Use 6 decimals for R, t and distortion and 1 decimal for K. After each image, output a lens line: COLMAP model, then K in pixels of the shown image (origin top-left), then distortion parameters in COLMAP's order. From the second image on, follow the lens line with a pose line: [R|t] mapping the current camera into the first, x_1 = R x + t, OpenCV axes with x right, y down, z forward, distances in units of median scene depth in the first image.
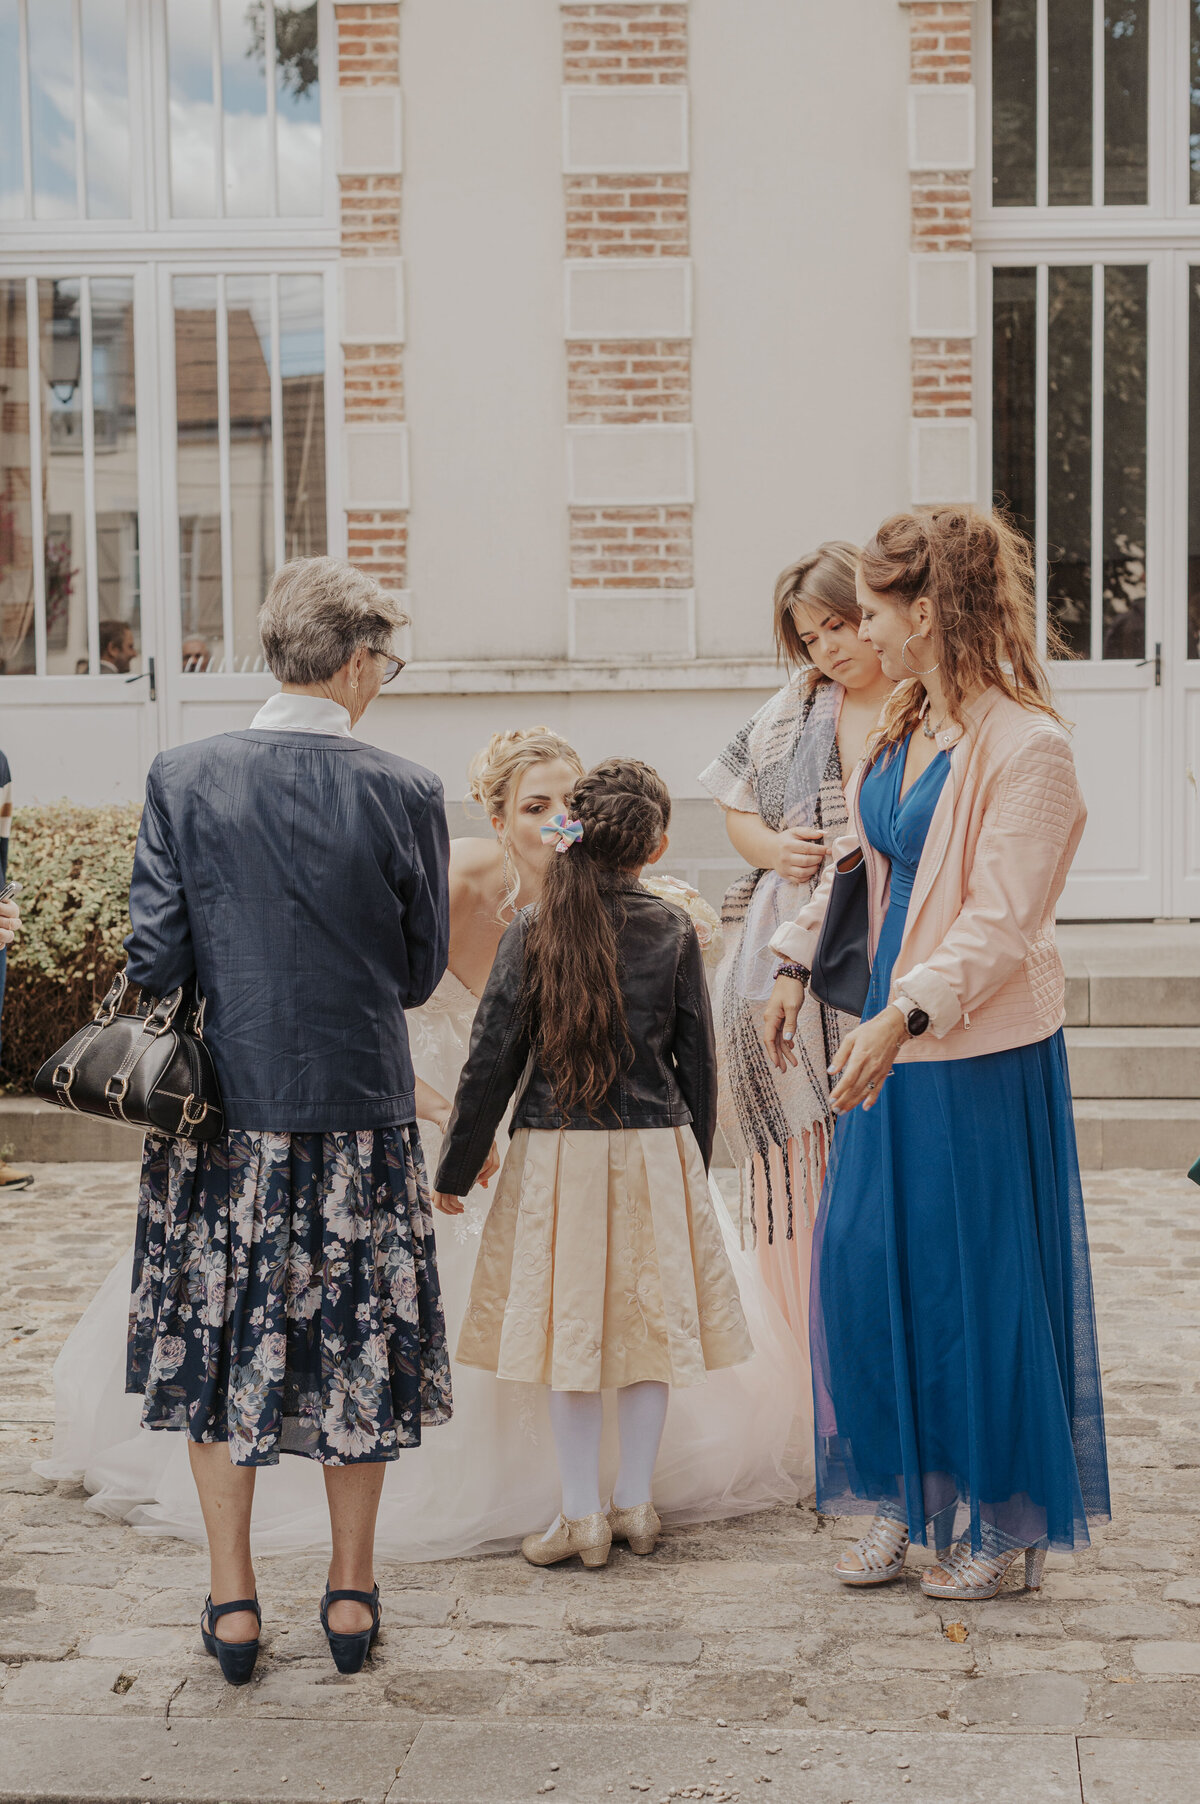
lens RADIAL K [[2756.0, 0, 600.0], [0, 2756.0, 902.0], [0, 0, 1]] dist [0.132246, -0.798505]
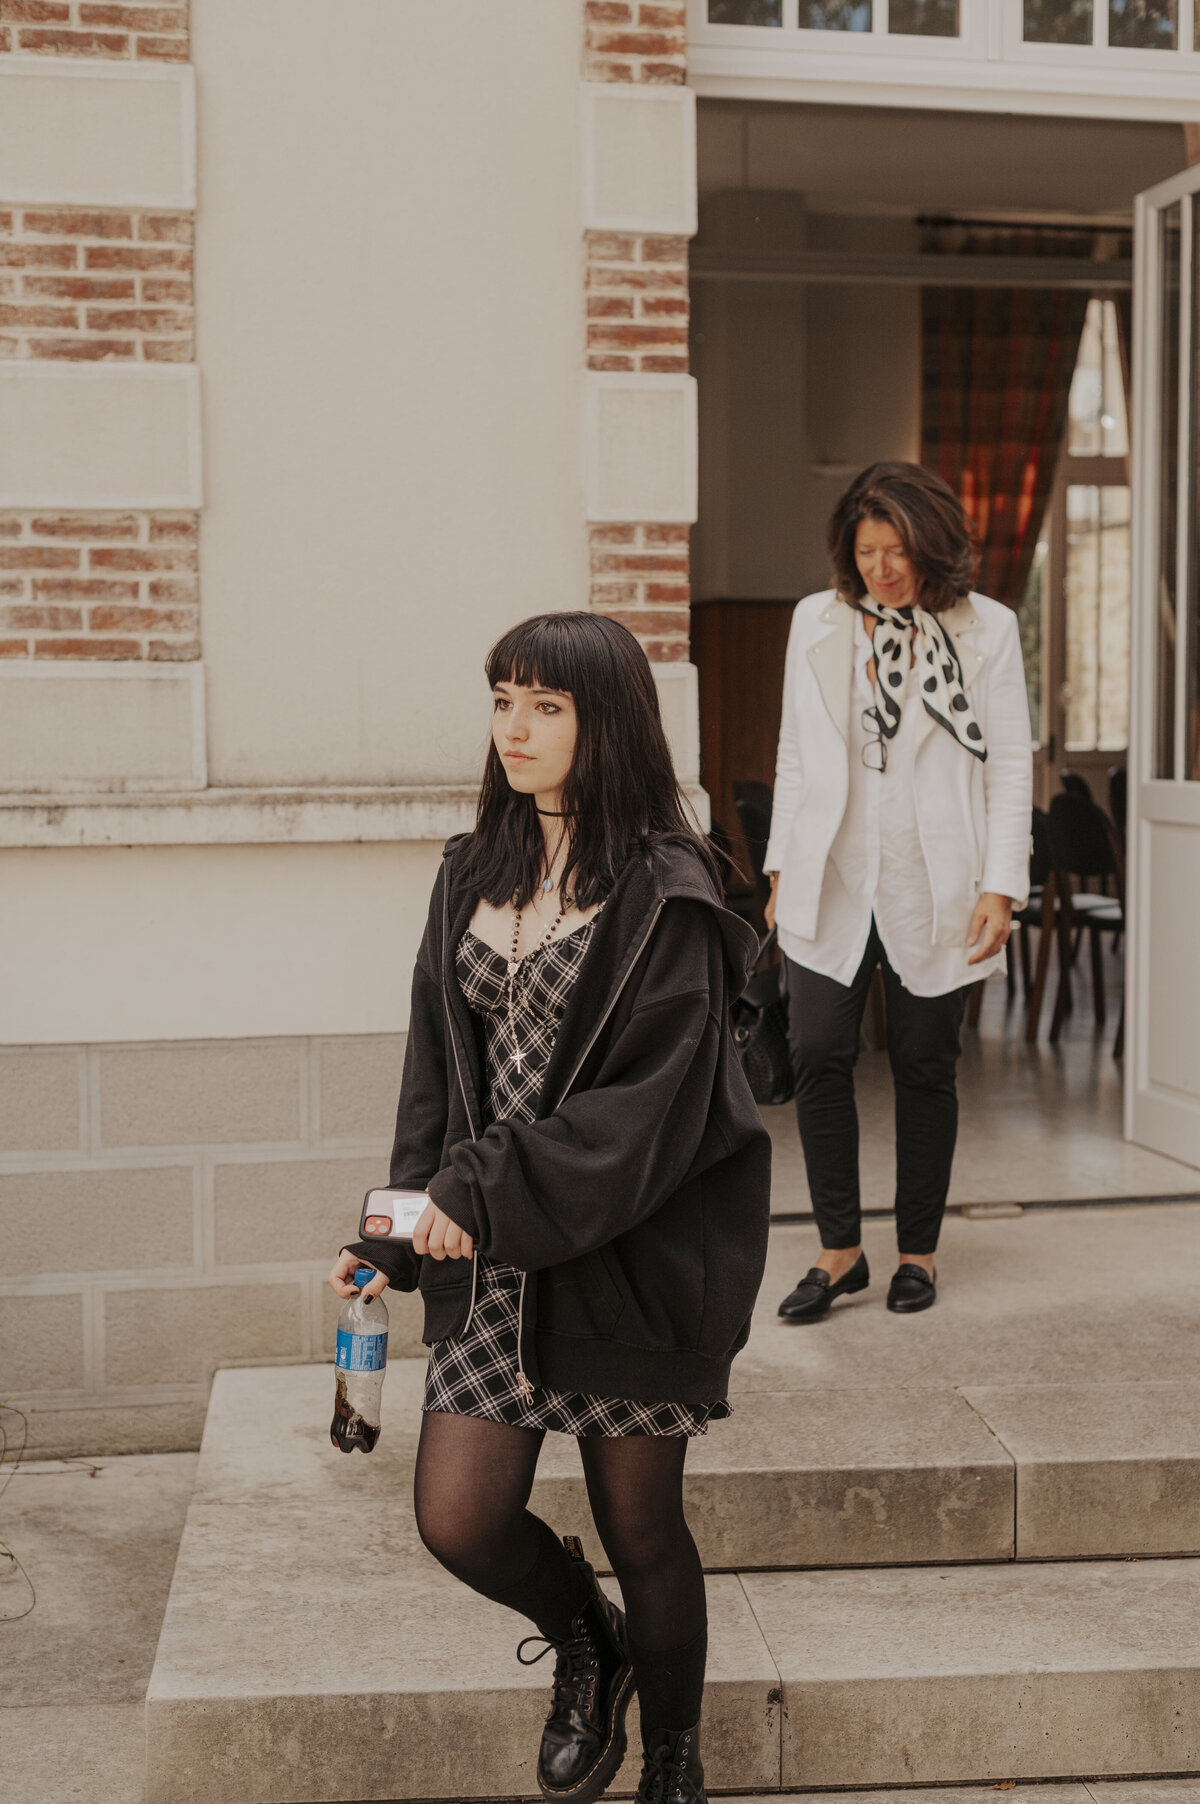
lens RADIAL K [[2508.0, 0, 600.0], [0, 2508.0, 902.0], [0, 0, 1]] dist [-0.005510, 0.012382]
pose [[0.980162, -0.005646, 0.198118, 0.012256], [0.006549, 0.999971, -0.003902, -0.063084], [-0.198091, 0.005122, 0.980170, 0.493029]]
